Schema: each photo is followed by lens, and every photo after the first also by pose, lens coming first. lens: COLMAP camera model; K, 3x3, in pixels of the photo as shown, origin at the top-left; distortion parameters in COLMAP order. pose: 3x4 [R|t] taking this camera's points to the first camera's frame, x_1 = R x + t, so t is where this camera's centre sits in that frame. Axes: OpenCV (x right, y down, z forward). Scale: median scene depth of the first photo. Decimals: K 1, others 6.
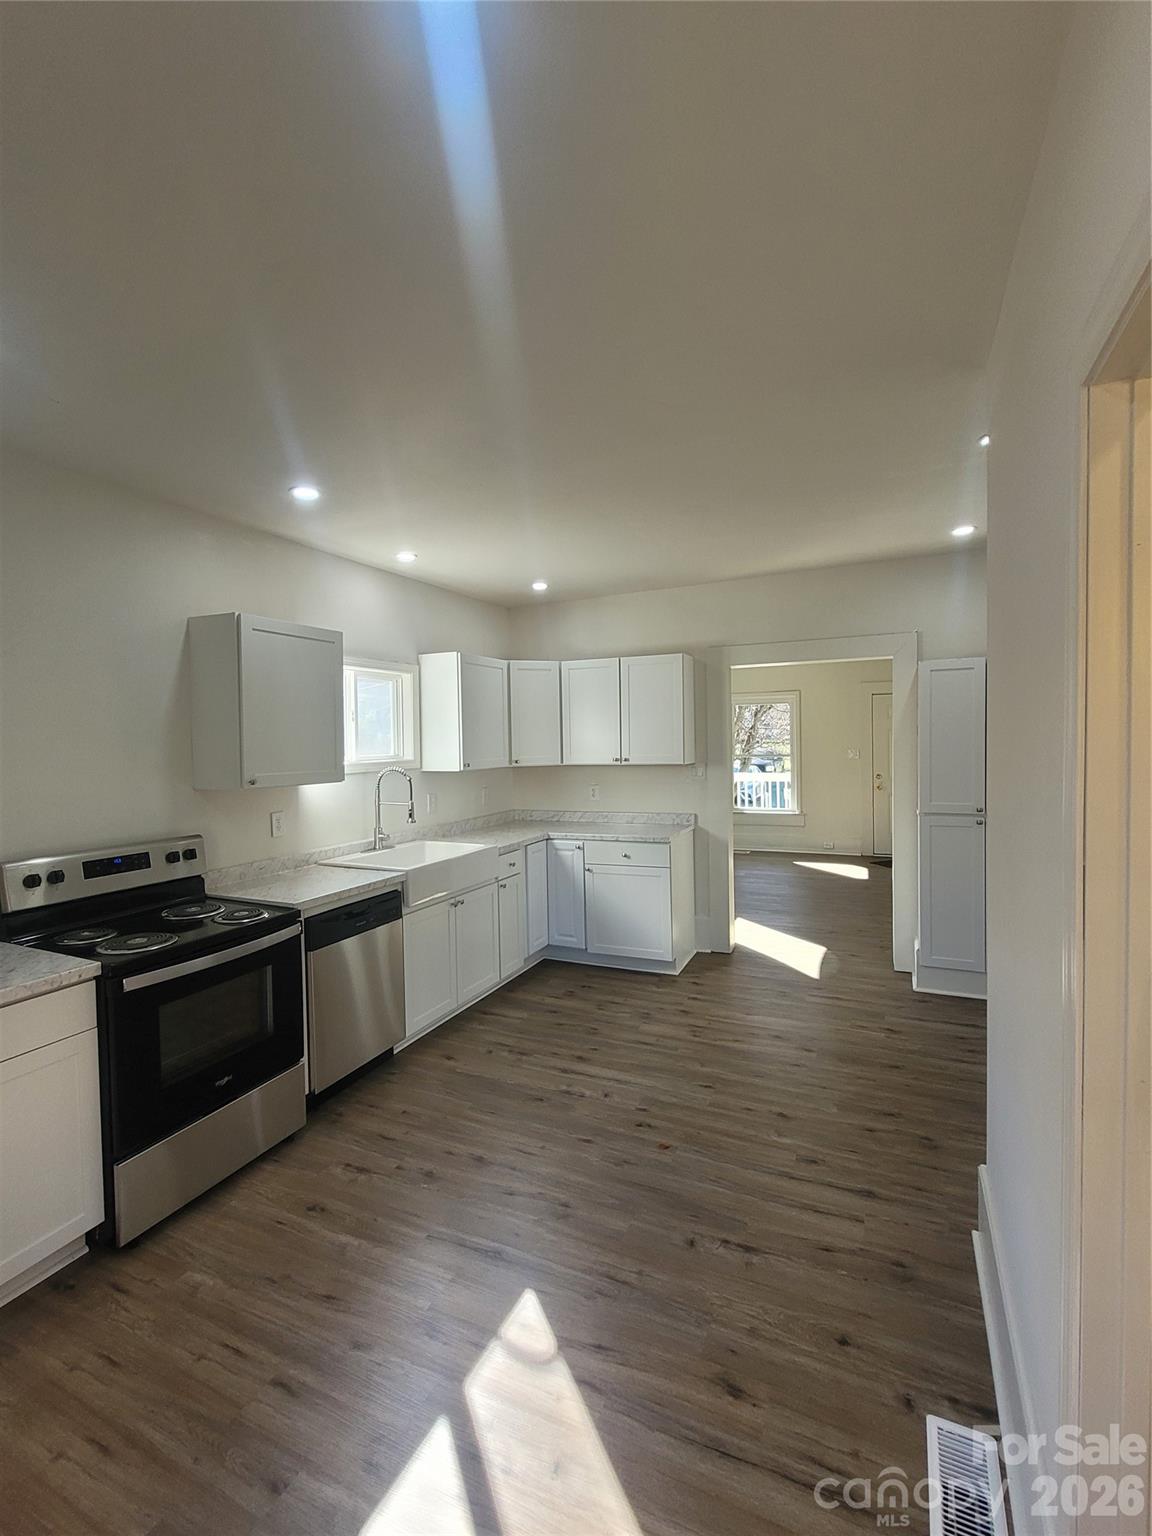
lens RADIAL K [[690.3, 0, 576.9], [0, 690.3, 763.3], [0, 0, 1]] dist [0.009321, -0.004770]
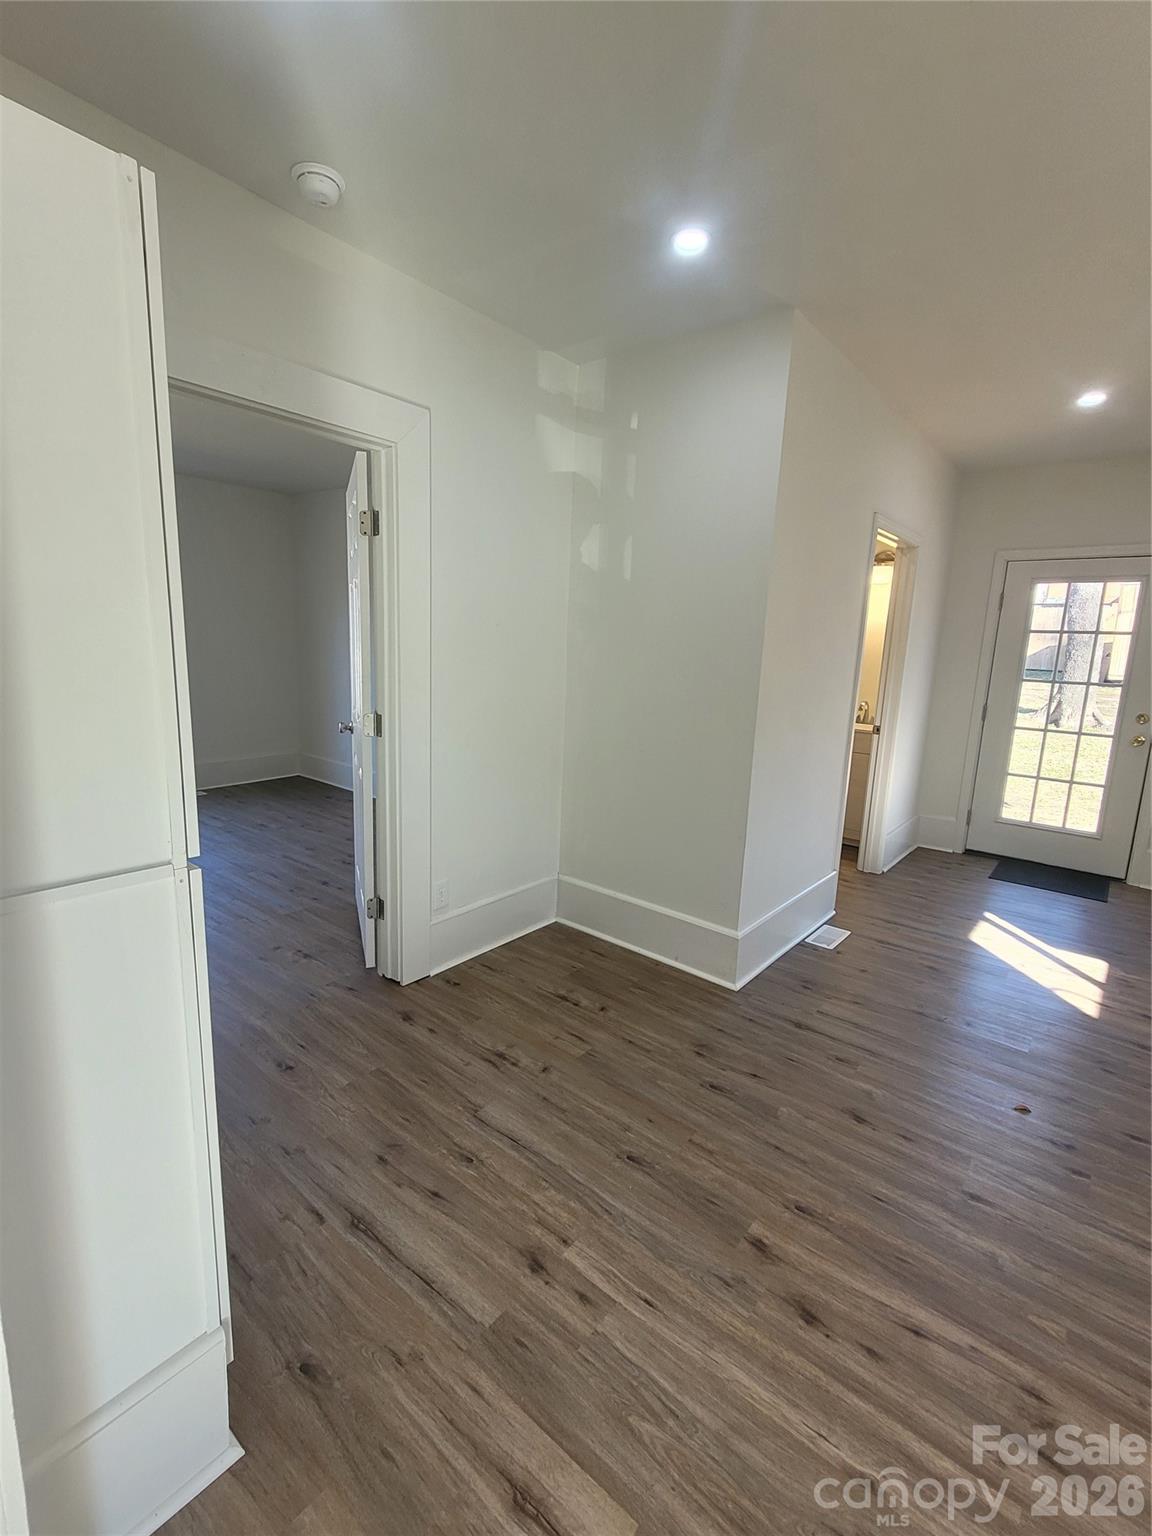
lens RADIAL K [[690.3, 0, 570.9], [0, 690.3, 761.4], [0, 0, 1]] dist [0.009321, -0.004770]
pose [[-0.965623, -0.062847, 0.252237, 0.467746], [-0.008930, 0.977781, 0.209438, -0.029149], [-0.259795, 0.199986, -0.944729, 1.850413]]
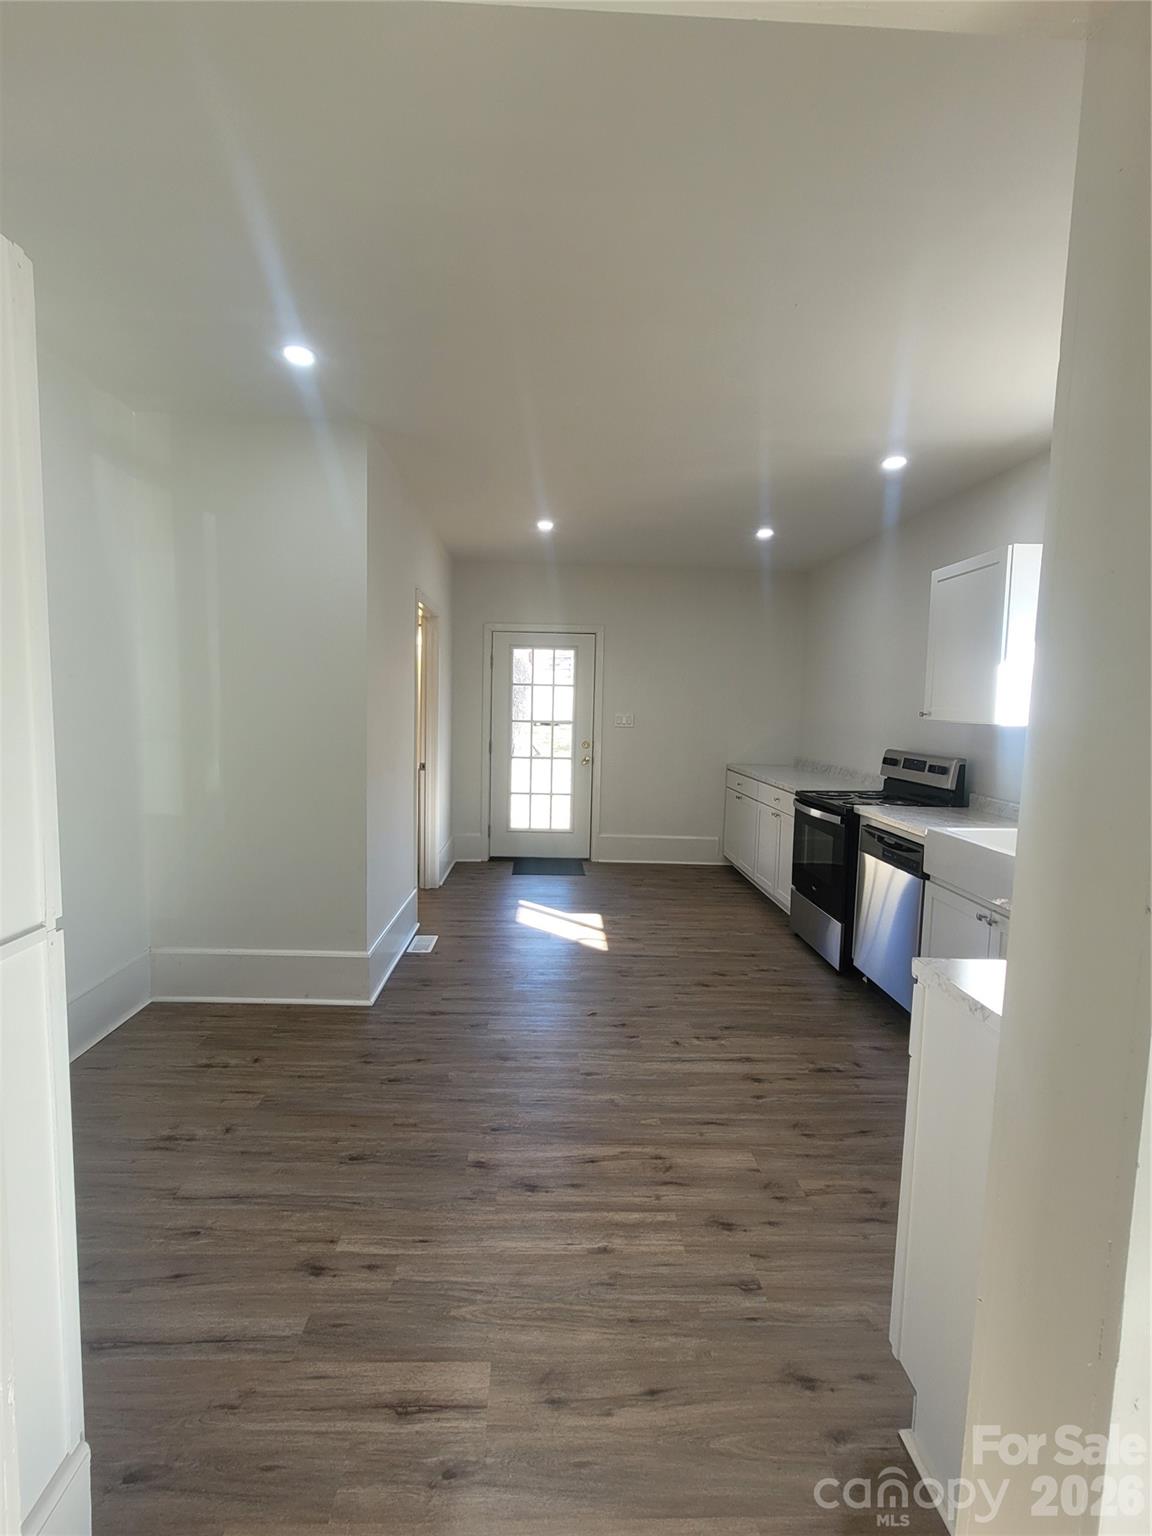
lens RADIAL K [[690.3, 0, 556.5], [0, 690.3, 761.8], [0, 0, 1]] dist [0.009321, -0.004770]
pose [[-0.902139, 0.033877, -0.430114, 0.683375], [-0.022673, 0.991813, 0.125672, -0.031306], [0.430850, 0.123125, -0.893984, 1.993865]]
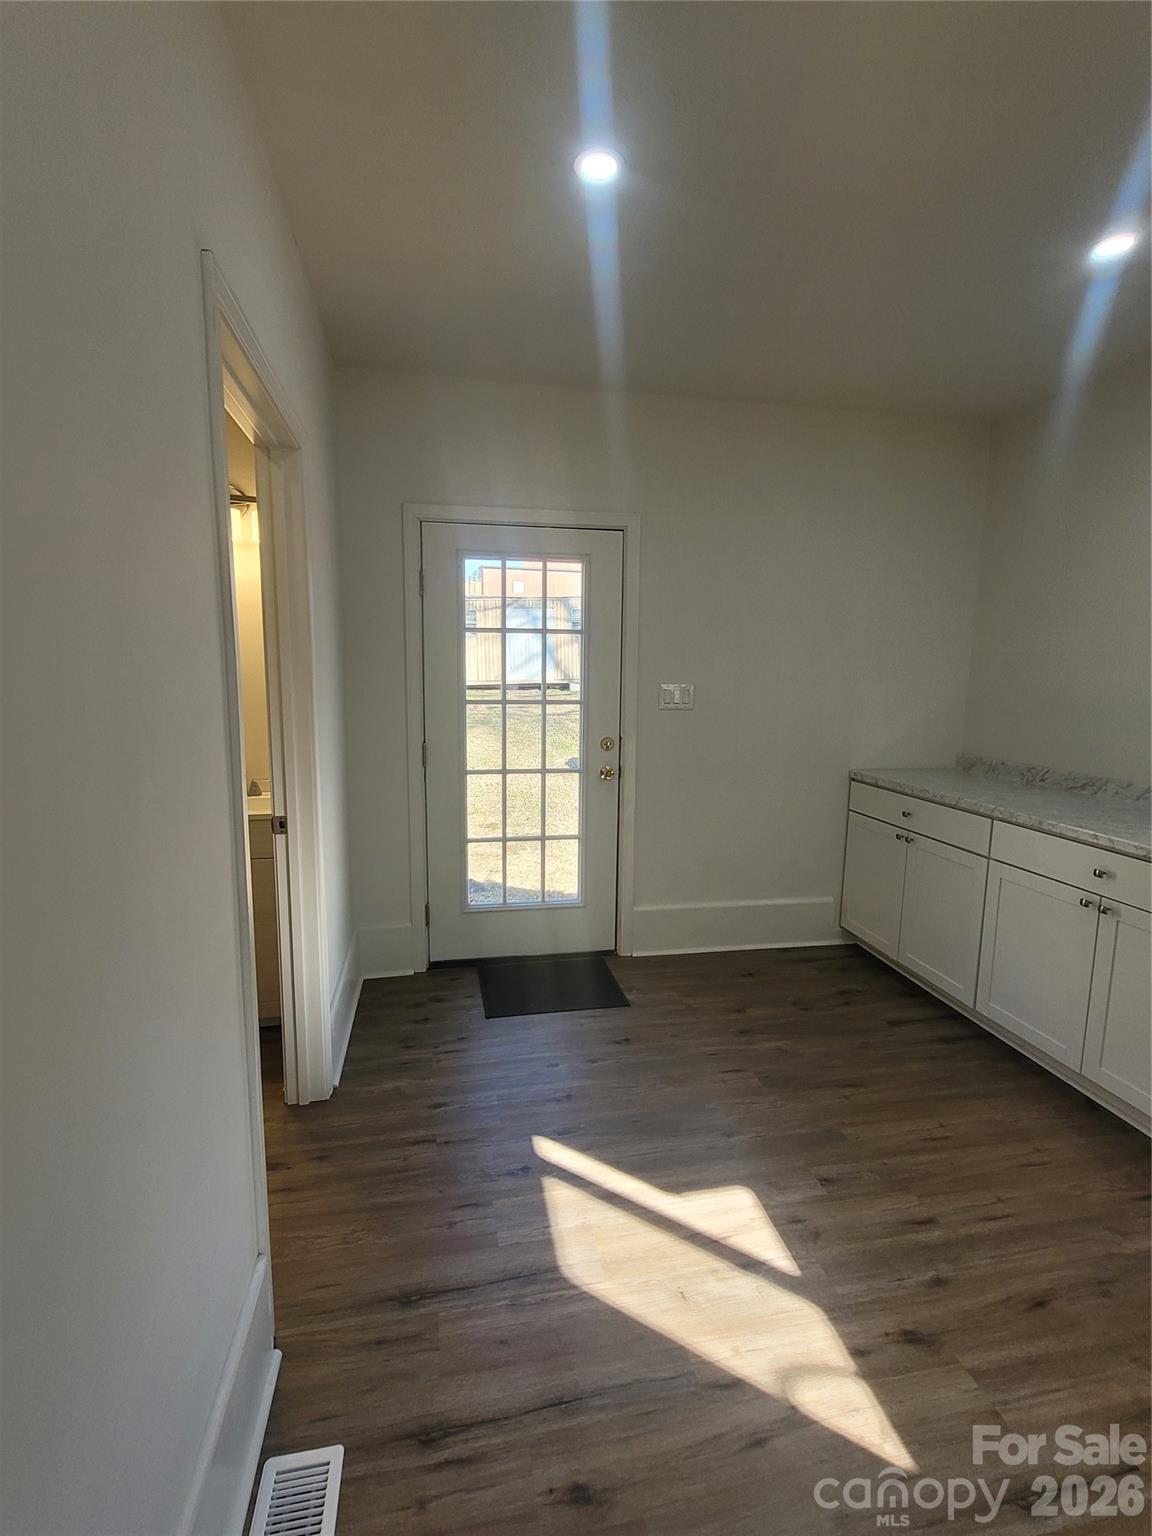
lens RADIAL K [[690.3, 0, 561.6], [0, 690.3, 766.0], [0, 0, 1]] dist [0.009321, -0.004770]
pose [[-0.817717, 0.091949, -0.568229, 0.366710], [-0.016184, 0.983096, 0.182372, 0.015722], [0.575393, 0.158325, -0.802406, 0.908367]]
